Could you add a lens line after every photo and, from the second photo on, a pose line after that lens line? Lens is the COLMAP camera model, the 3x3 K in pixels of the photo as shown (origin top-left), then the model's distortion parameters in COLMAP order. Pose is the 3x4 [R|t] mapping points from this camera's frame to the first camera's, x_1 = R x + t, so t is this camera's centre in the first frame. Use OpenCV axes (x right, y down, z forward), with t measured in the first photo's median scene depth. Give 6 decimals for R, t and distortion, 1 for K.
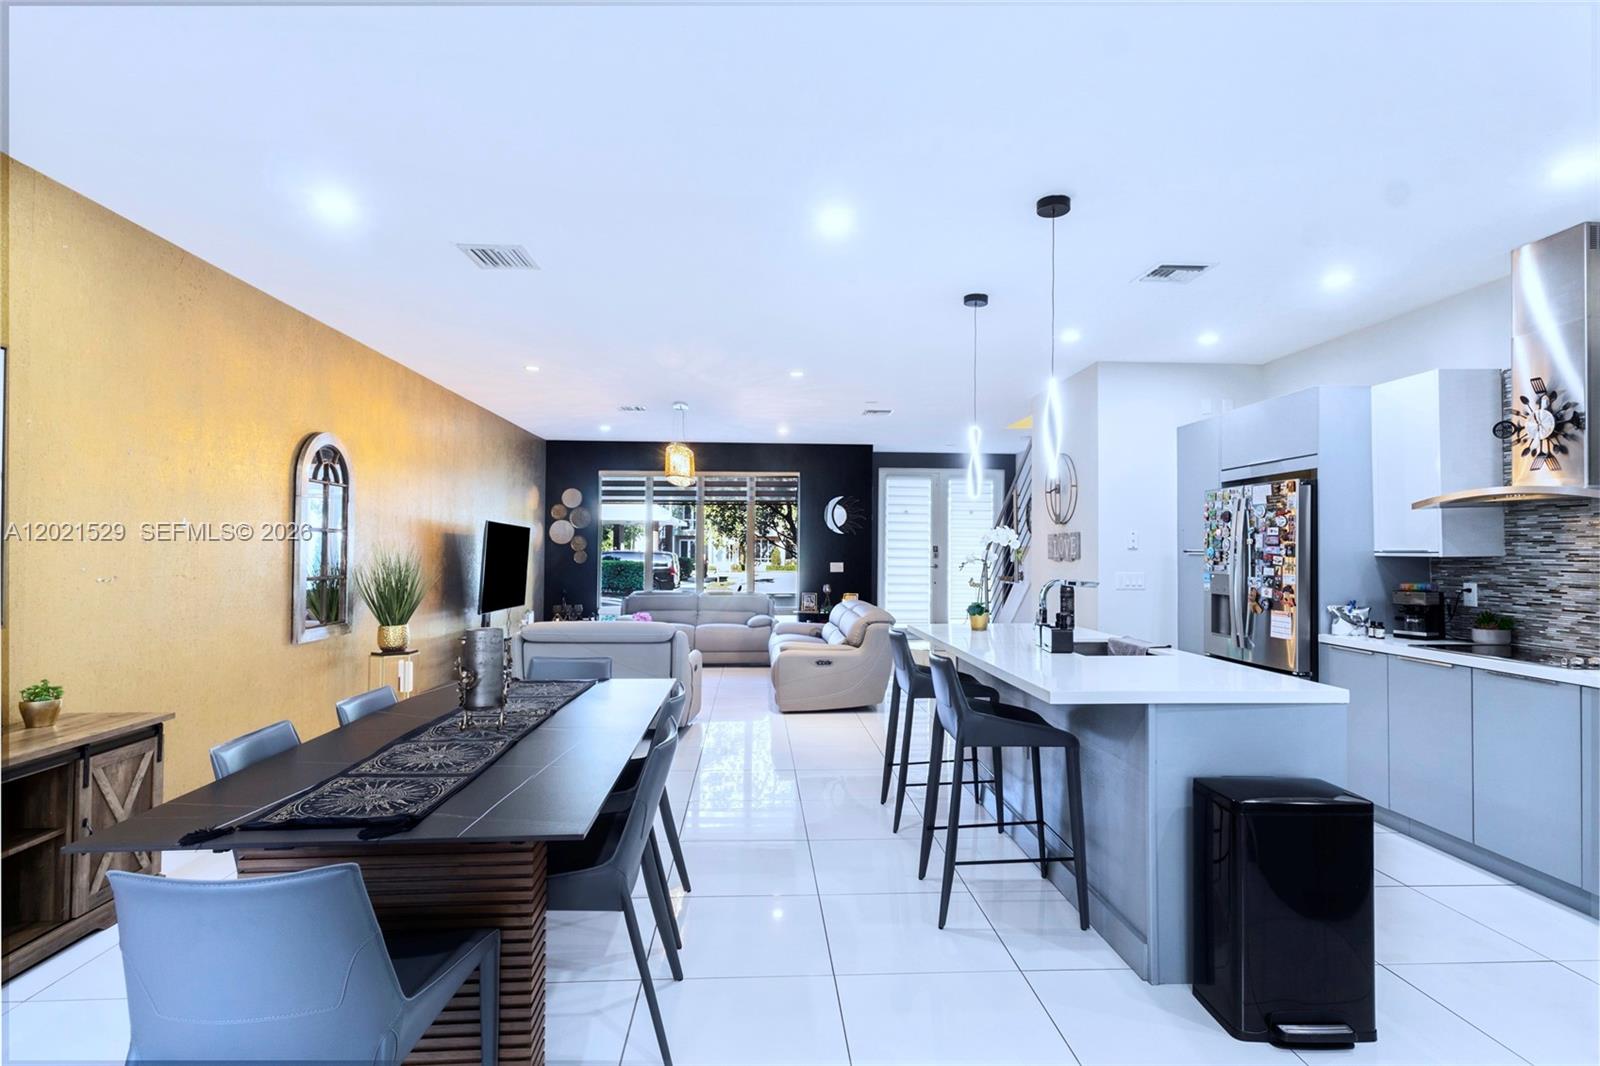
lens RADIAL K [[799.8, 0, 800.8], [0, 799.8, 537.5], [0, 0, 1]] dist [0.011947, -0.000877]
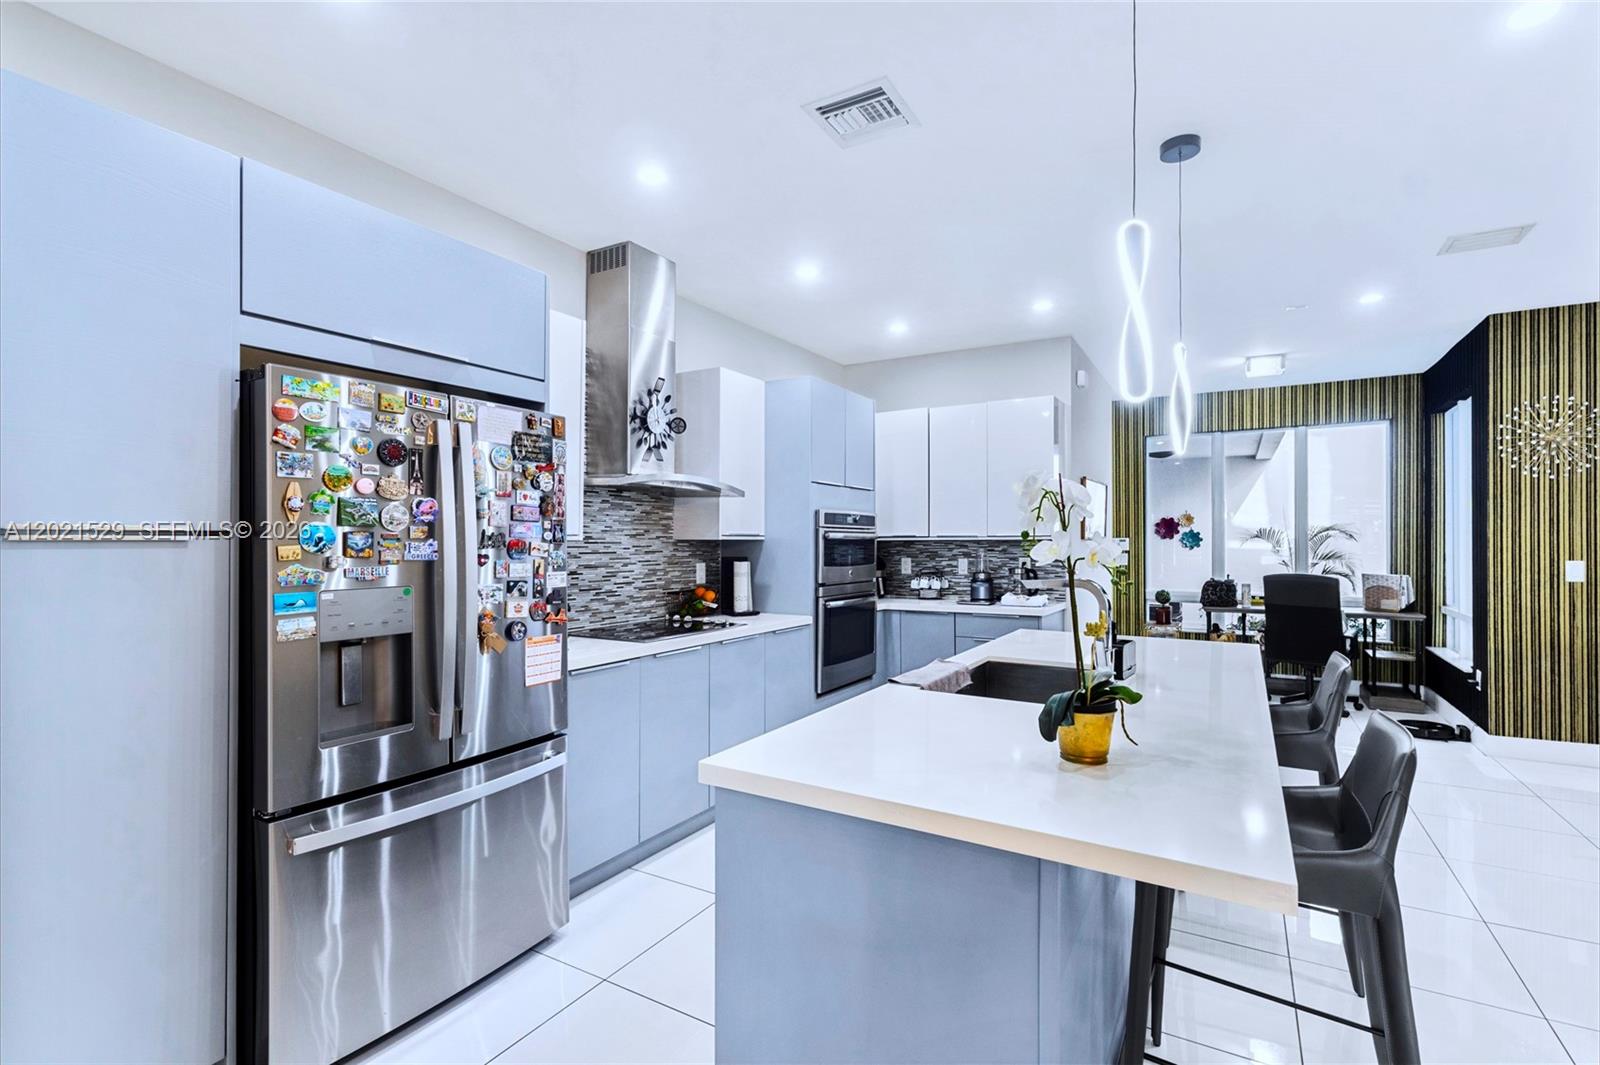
lens RADIAL K [[736.0, 0, 800.1], [0, 736.0, 532.5], [0, 0, 1]] dist [-0.004381, 0.002173]
pose [[-0.829032, -0.001769, 0.559198, 0.147961], [-0.014416, 0.999730, -0.018211, 0.023803], [-0.559015, -0.023159, -0.828834, 1.354576]]
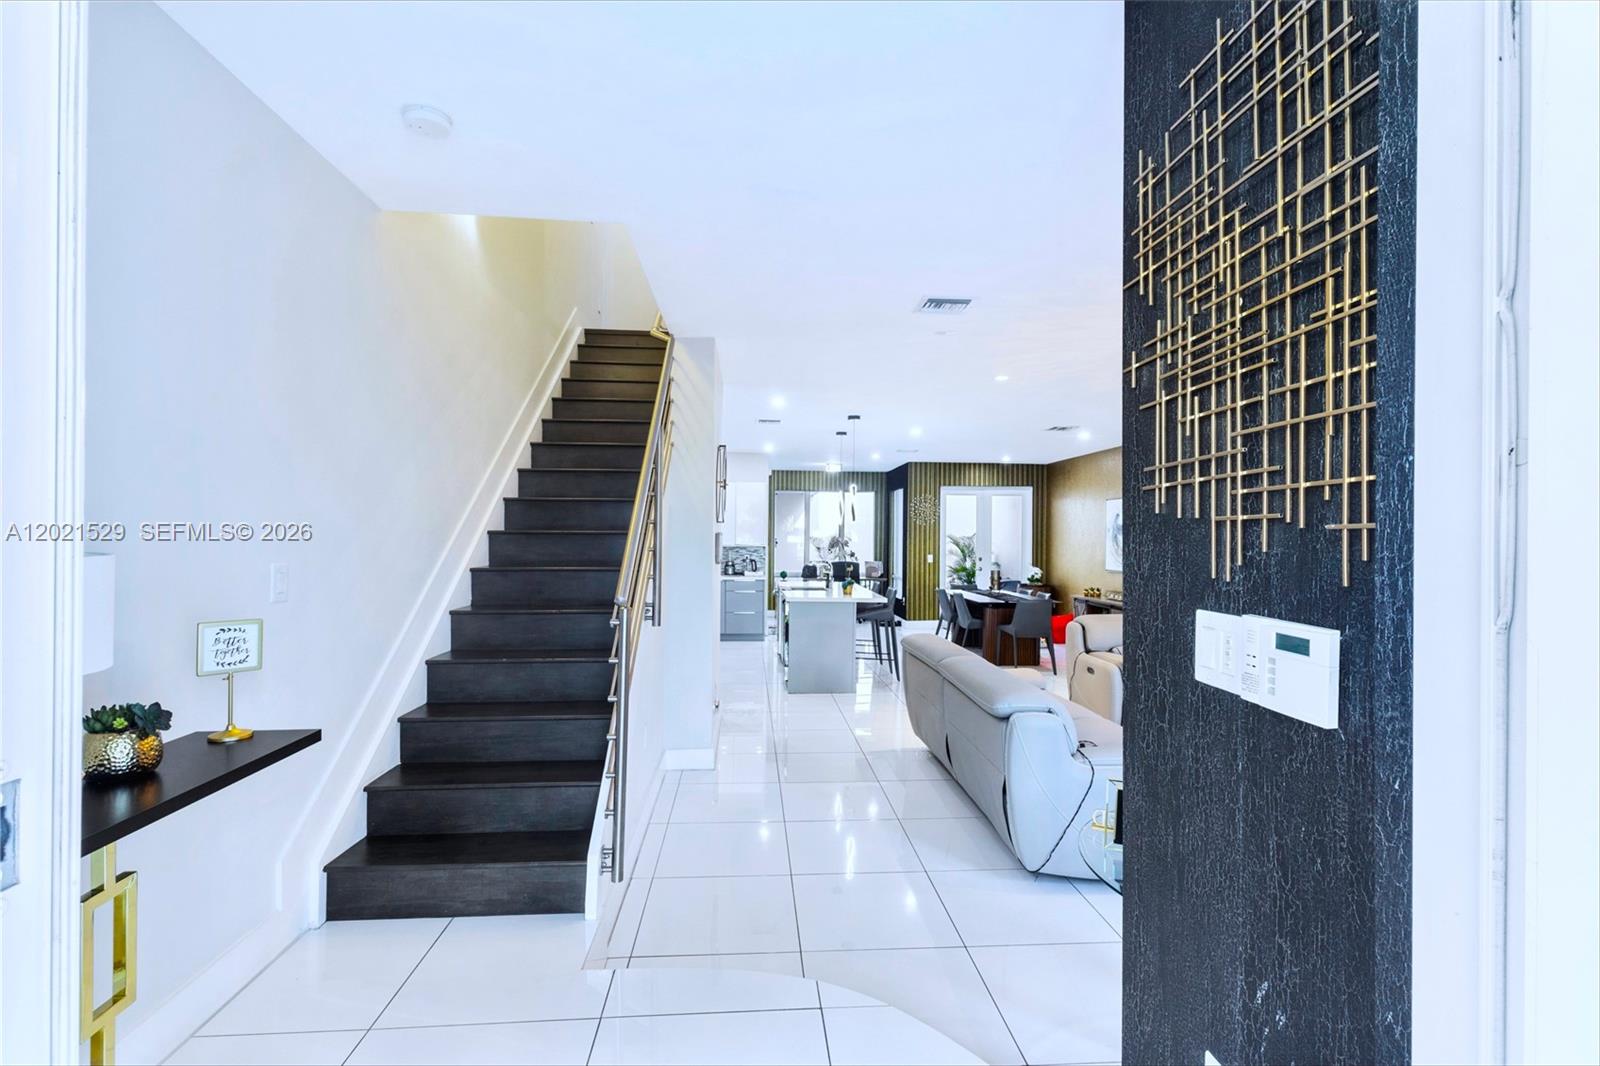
lens RADIAL K [[736.0, 0, 799.5], [0, 736.0, 532.0], [0, 0, 1]] dist [-0.004381, 0.002173]
pose [[-0.999820, -0.015530, -0.010911, 0.353124], [-0.015270, 0.999608, -0.023455, 0.015725], [0.011271, -0.023285, -0.999665, 2.681876]]
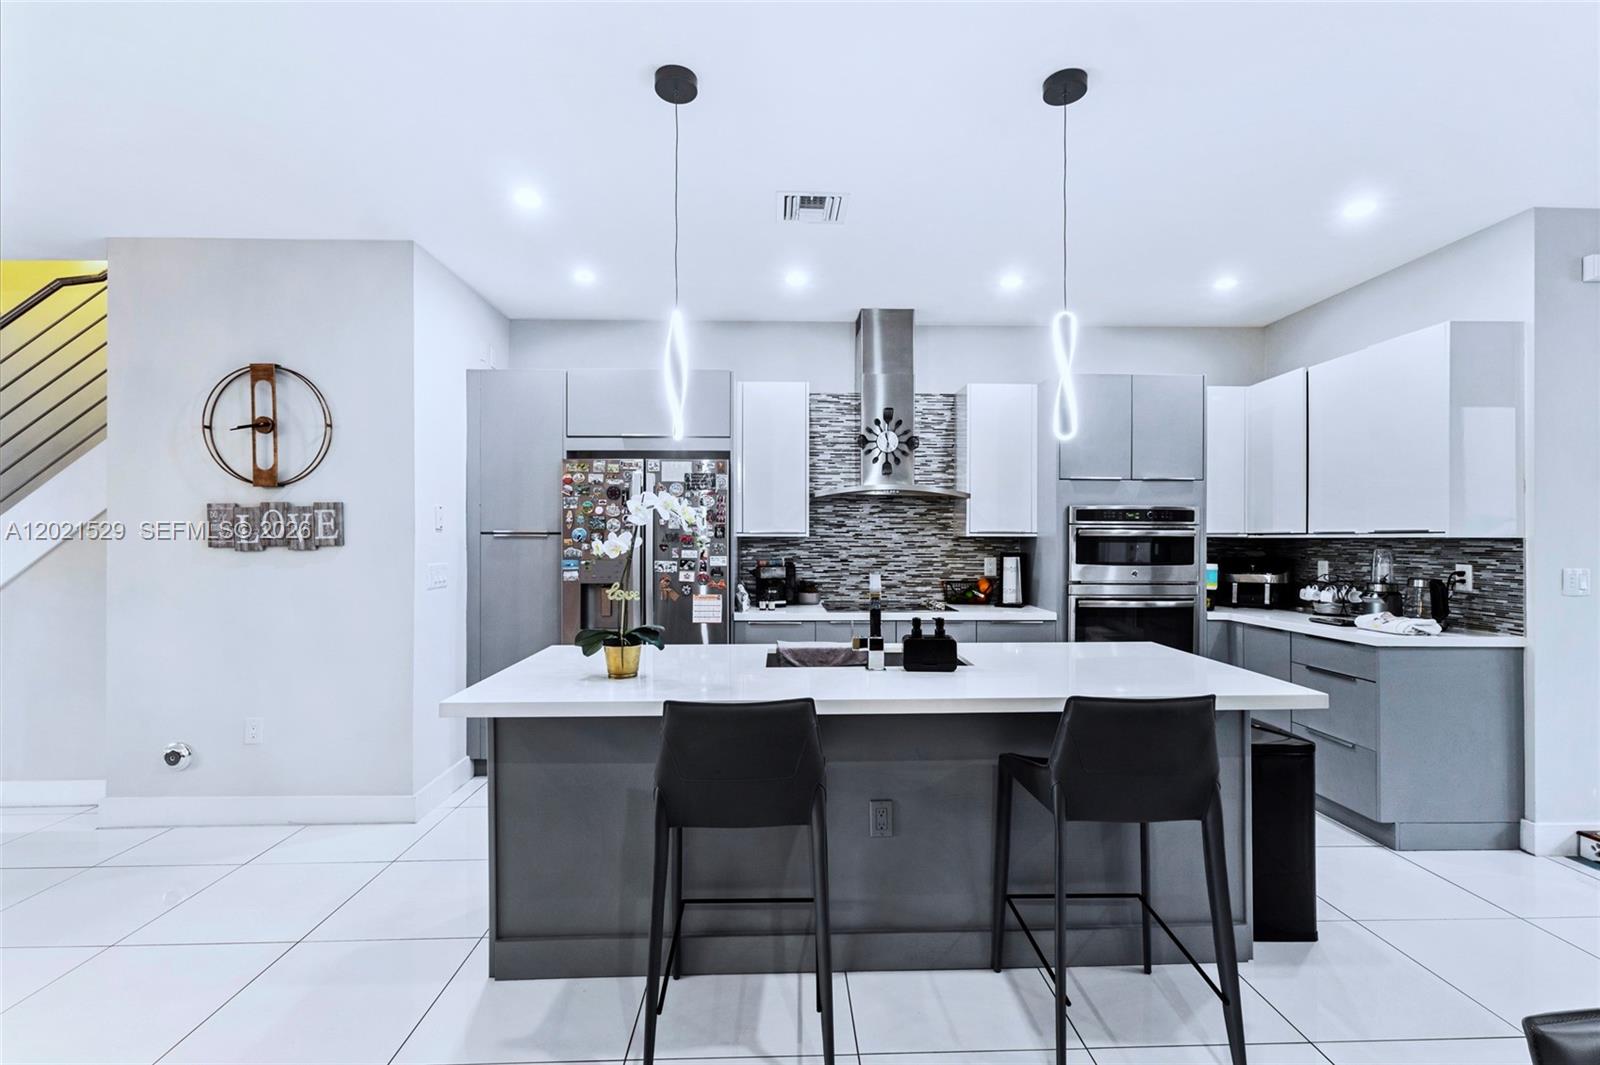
lens RADIAL K [[736.0, 0, 802.1], [0, 736.0, 531.6], [0, 0, 1]] dist [-0.004381, 0.002173]
pose [[0.027399, -0.003354, 0.999619, -0.285195], [-0.016045, 0.999864, 0.003795, 0.010811], [-0.999496, -0.016143, 0.027341, 0.873114]]
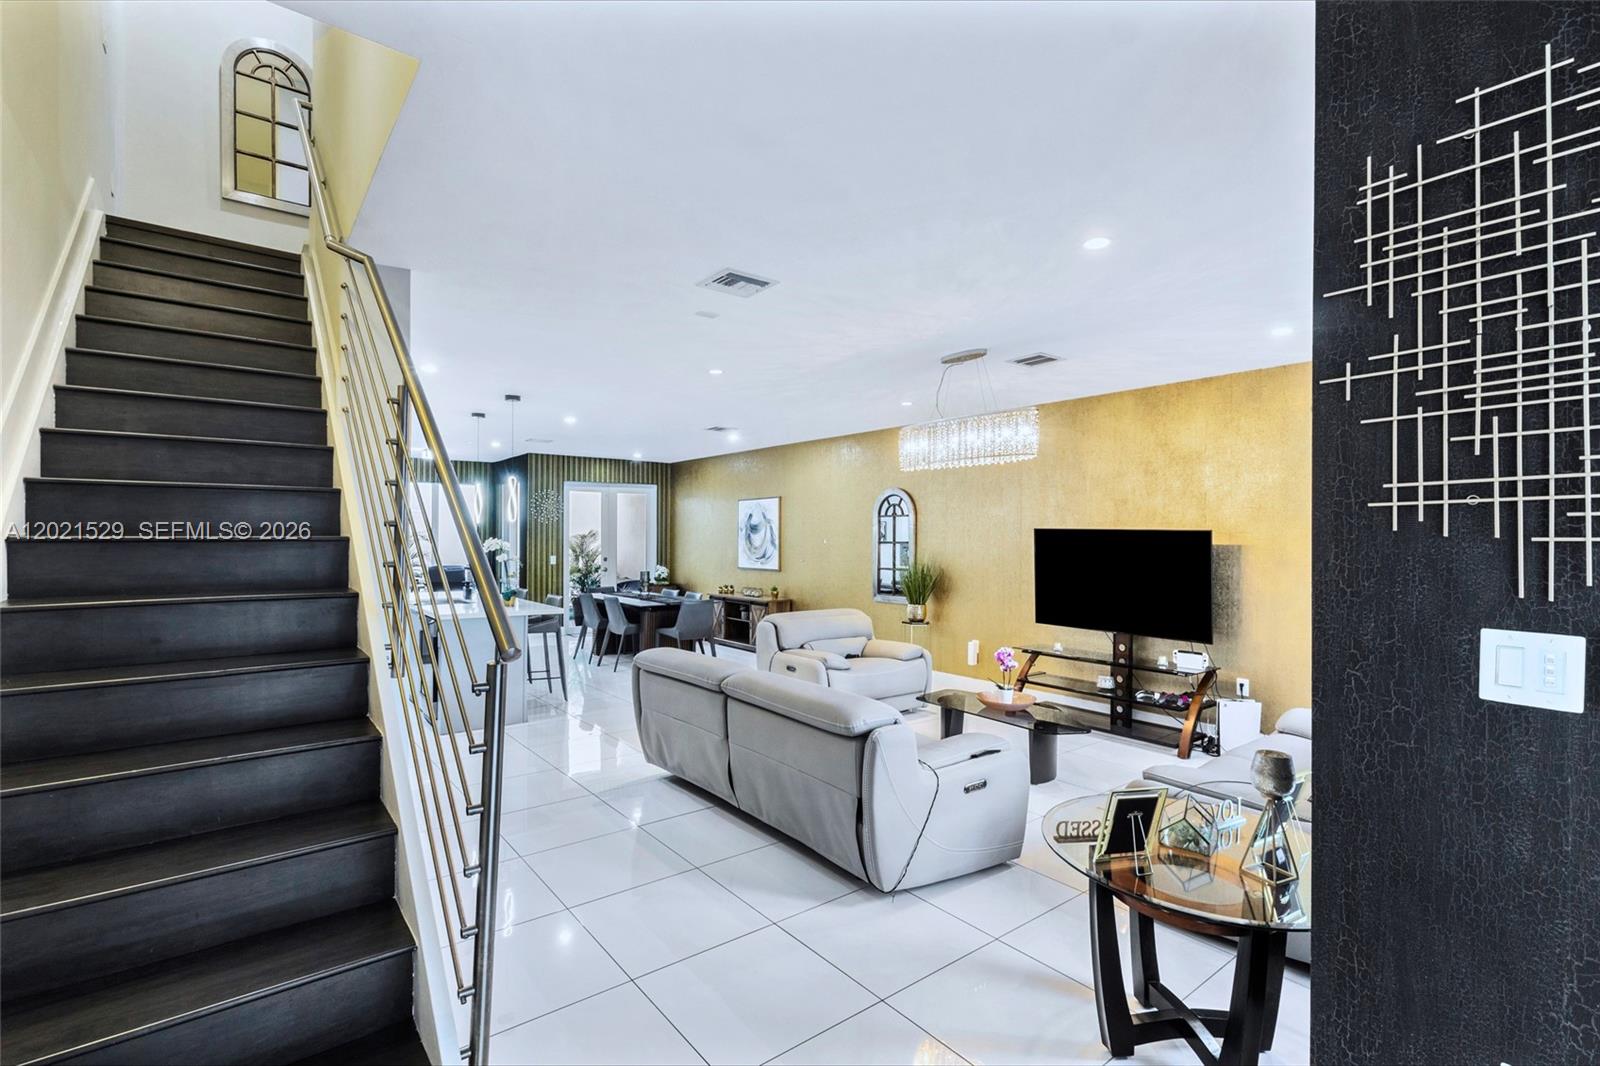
lens RADIAL K [[736.0, 0, 802.5], [0, 736.0, 537.6], [0, 0, 1]] dist [-0.004381, 0.002173]
pose [[-0.820467, -0.009436, -0.571616, 0.569853], [-0.000457, 0.999874, -0.015850, 0.005994], [0.571694, -0.012743, -0.820368, 2.488162]]
